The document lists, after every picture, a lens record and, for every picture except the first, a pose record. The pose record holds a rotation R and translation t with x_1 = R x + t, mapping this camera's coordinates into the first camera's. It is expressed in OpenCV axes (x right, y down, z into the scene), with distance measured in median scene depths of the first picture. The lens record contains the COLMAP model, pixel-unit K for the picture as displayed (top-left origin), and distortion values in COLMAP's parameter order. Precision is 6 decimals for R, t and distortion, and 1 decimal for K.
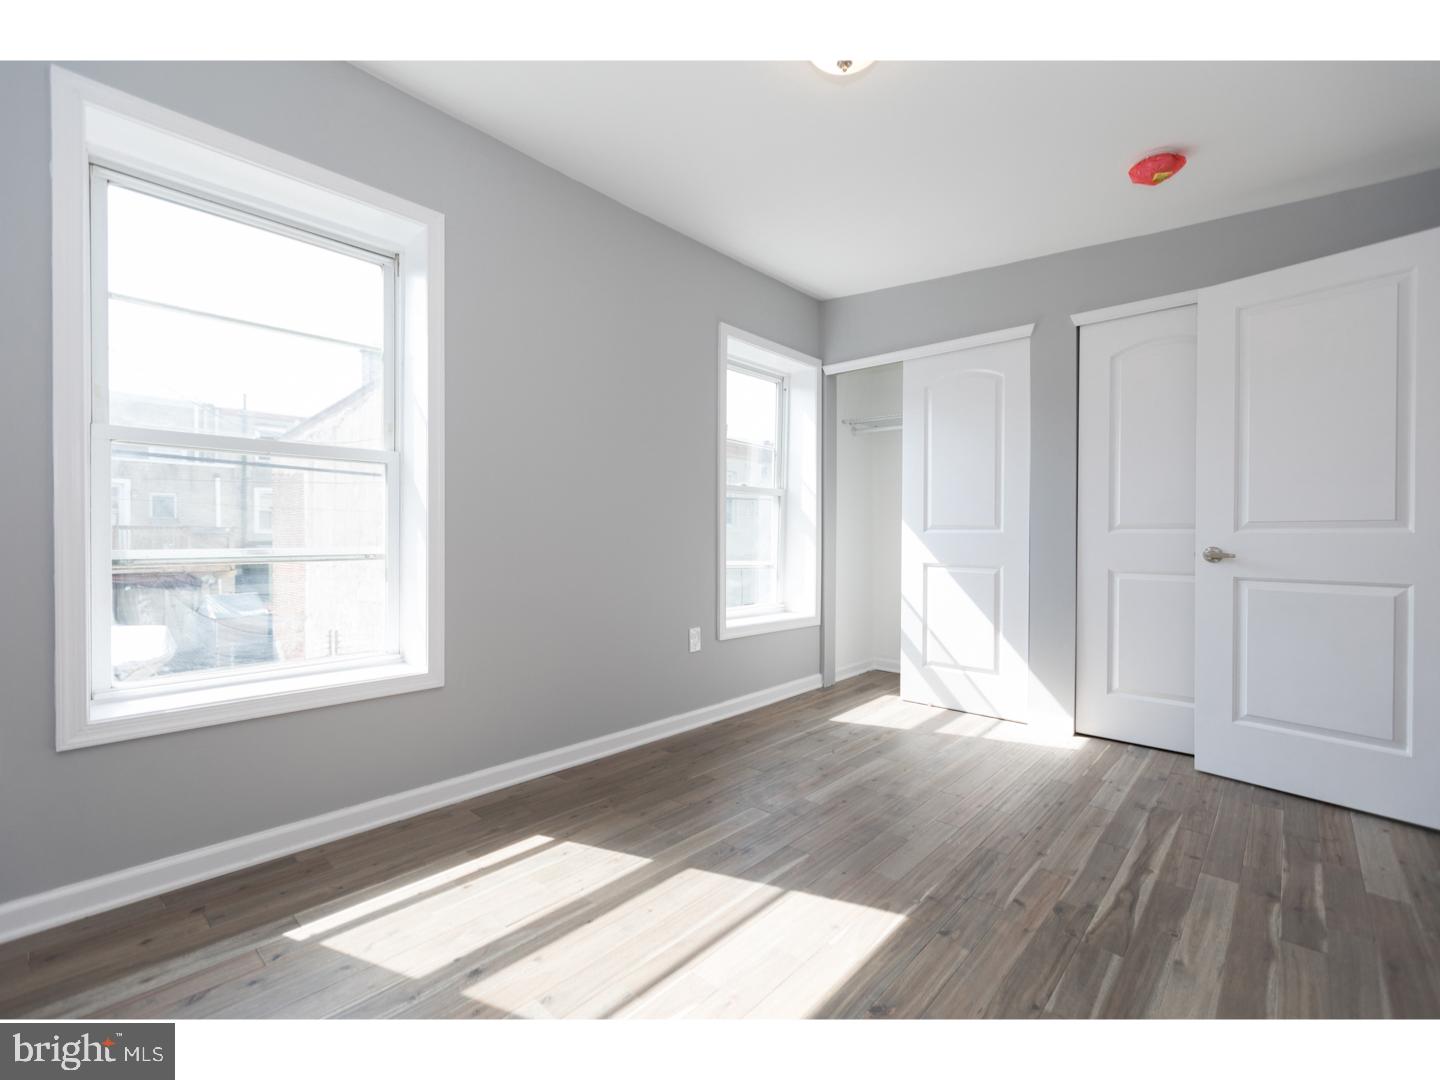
lens RADIAL K [[640.7, 0, 719.4], [0, 640.7, 544.6], [0, 0, 1]] dist [0.000310, 0.000372]
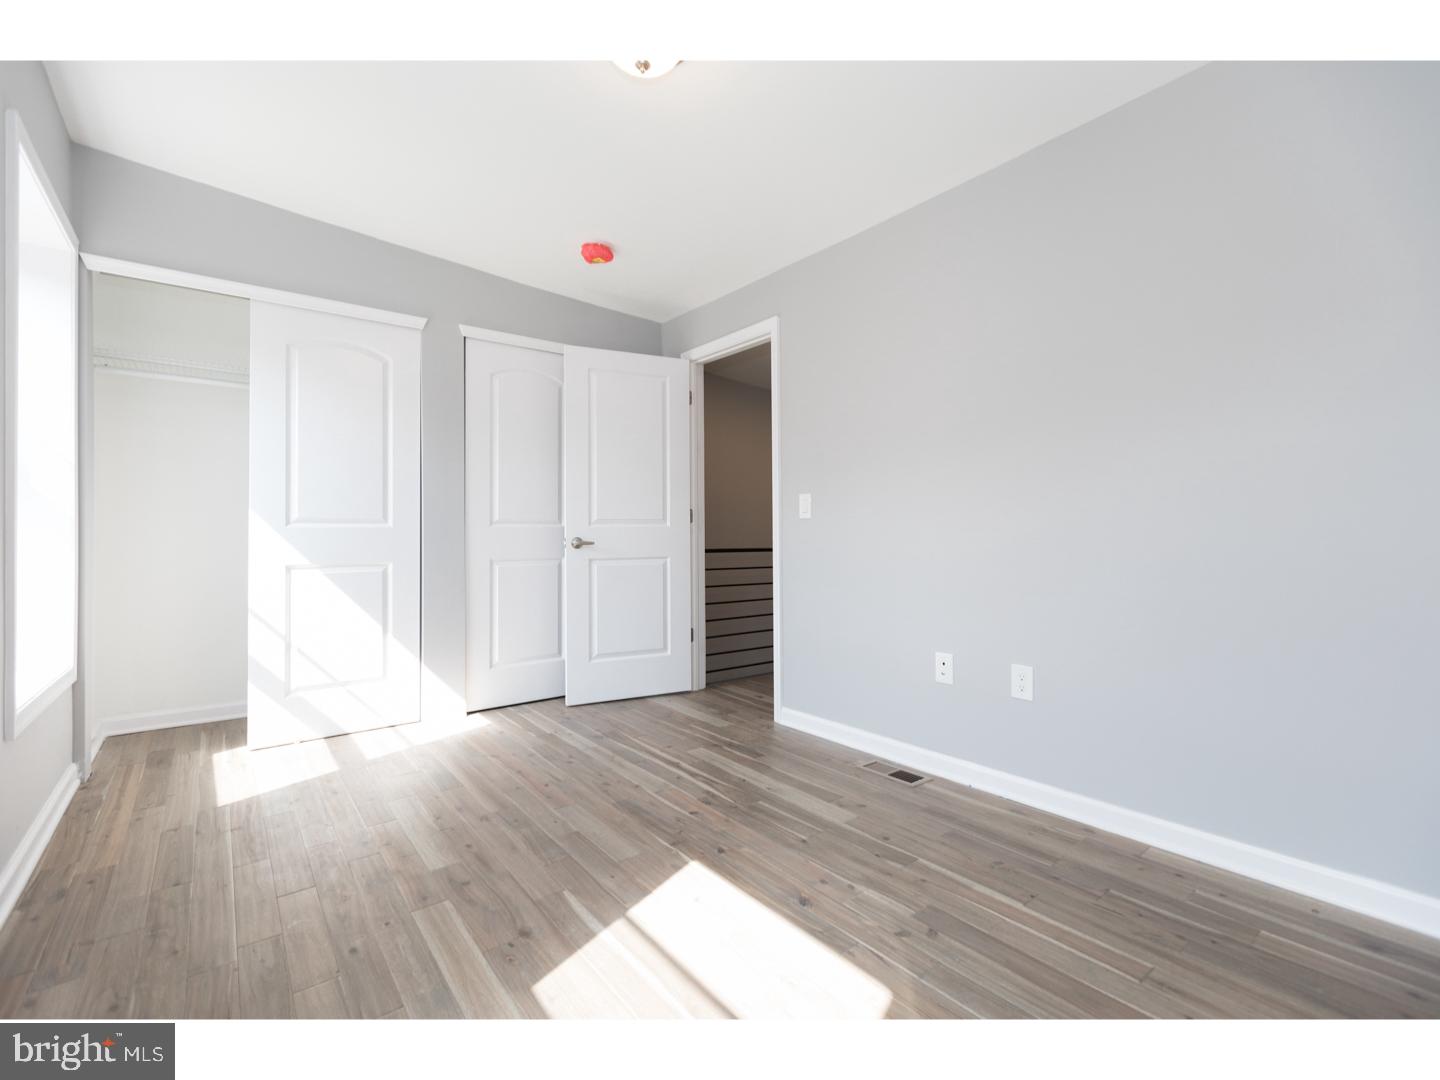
lens RADIAL K [[640.7, 0, 719.9], [0, 640.7, 527.3], [0, 0, 1]] dist [0.000310, 0.000372]
pose [[0.164145, 0.003379, 0.986430, -0.451026], [0.020580, 0.999765, -0.006849, -0.001597], [-0.986221, 0.021425, 0.164037, 0.414391]]
